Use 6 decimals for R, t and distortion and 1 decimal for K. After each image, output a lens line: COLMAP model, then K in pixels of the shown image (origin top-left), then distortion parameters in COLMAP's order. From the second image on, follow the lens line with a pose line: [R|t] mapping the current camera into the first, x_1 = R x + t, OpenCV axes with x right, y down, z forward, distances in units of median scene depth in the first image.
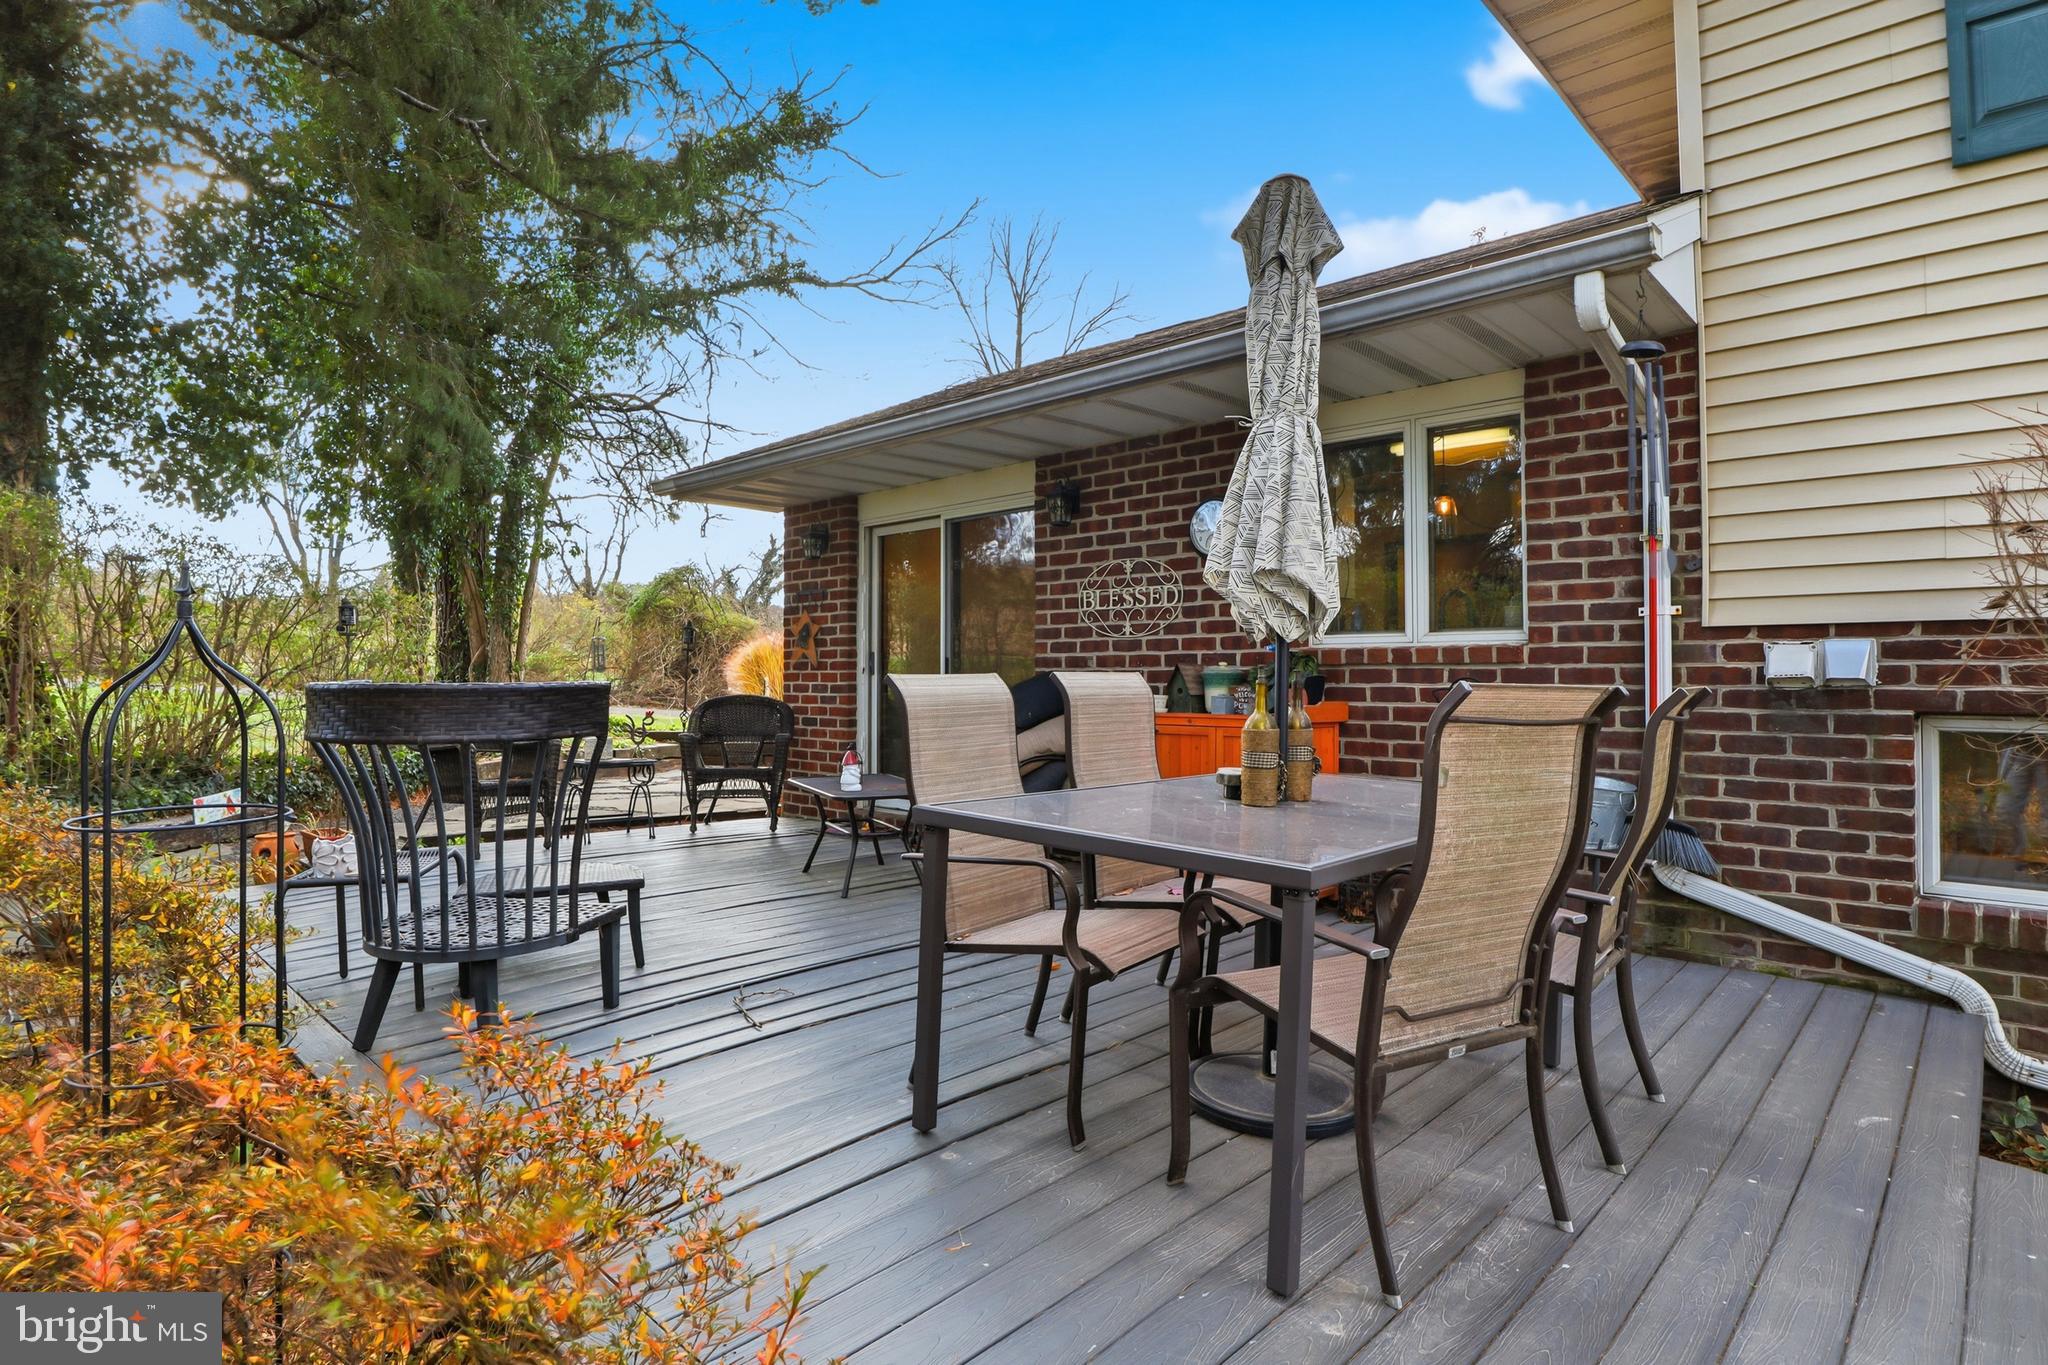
lens RADIAL K [[1059.2, 0, 1016.9], [0, 1059.2, 694.0], [0, 0, 1]] dist [-0.030095, 0.000224]
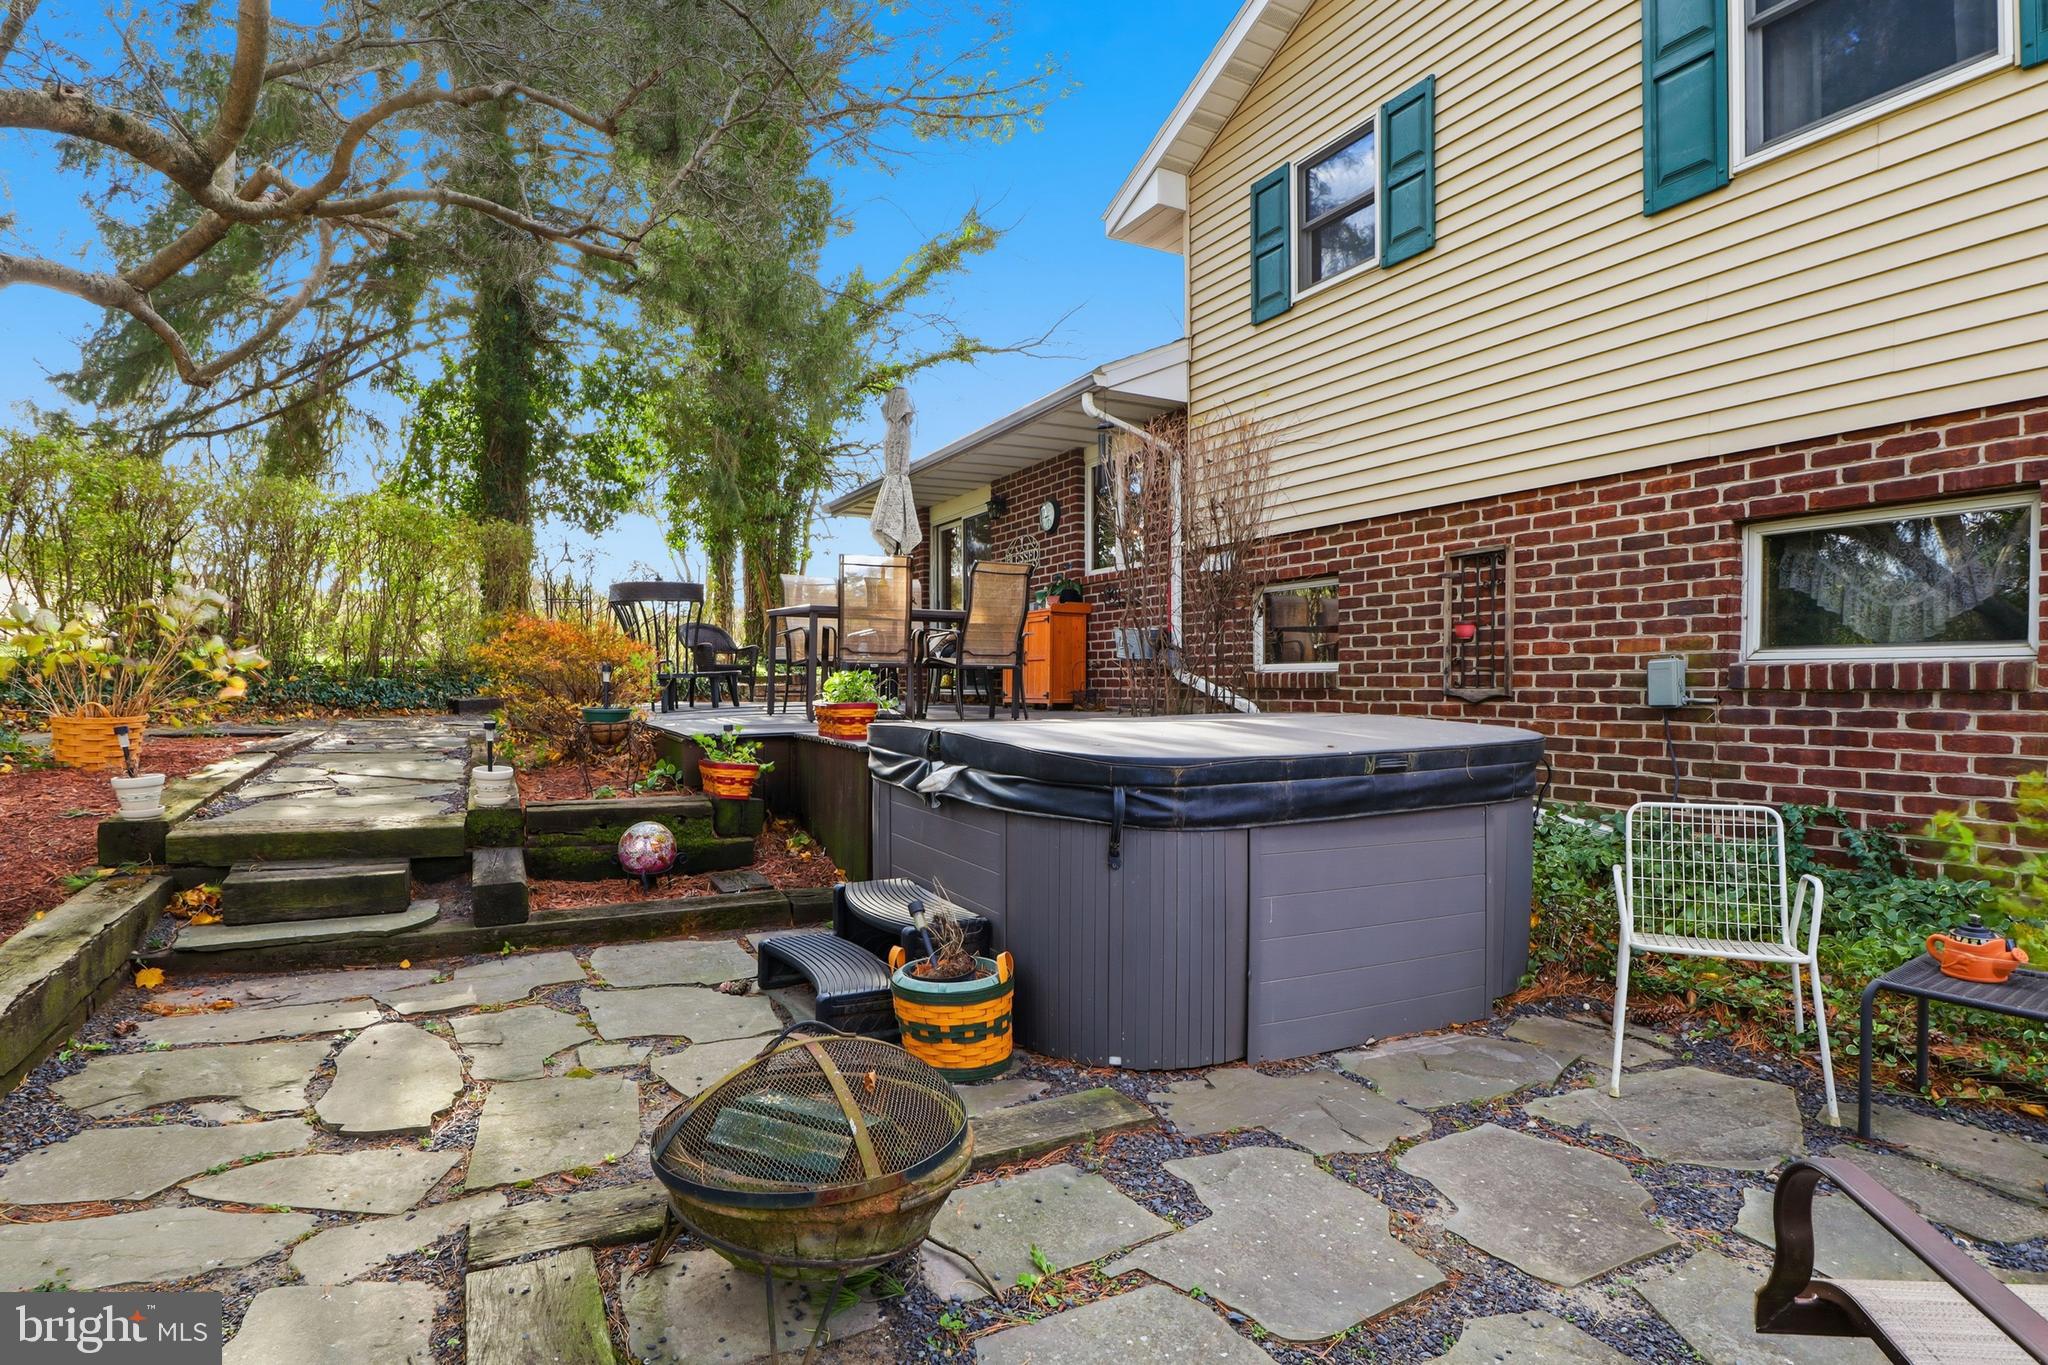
lens RADIAL K [[1059.2, 0, 1023.9], [0, 1059.2, 675.7], [0, 0, 1]] dist [-0.030095, 0.000224]
pose [[0.951484, -0.015886, -0.307289, 0.516163], [0.011205, 0.999793, -0.016992, 0.110854], [0.307496, 0.012725, 0.951464, -0.557196]]
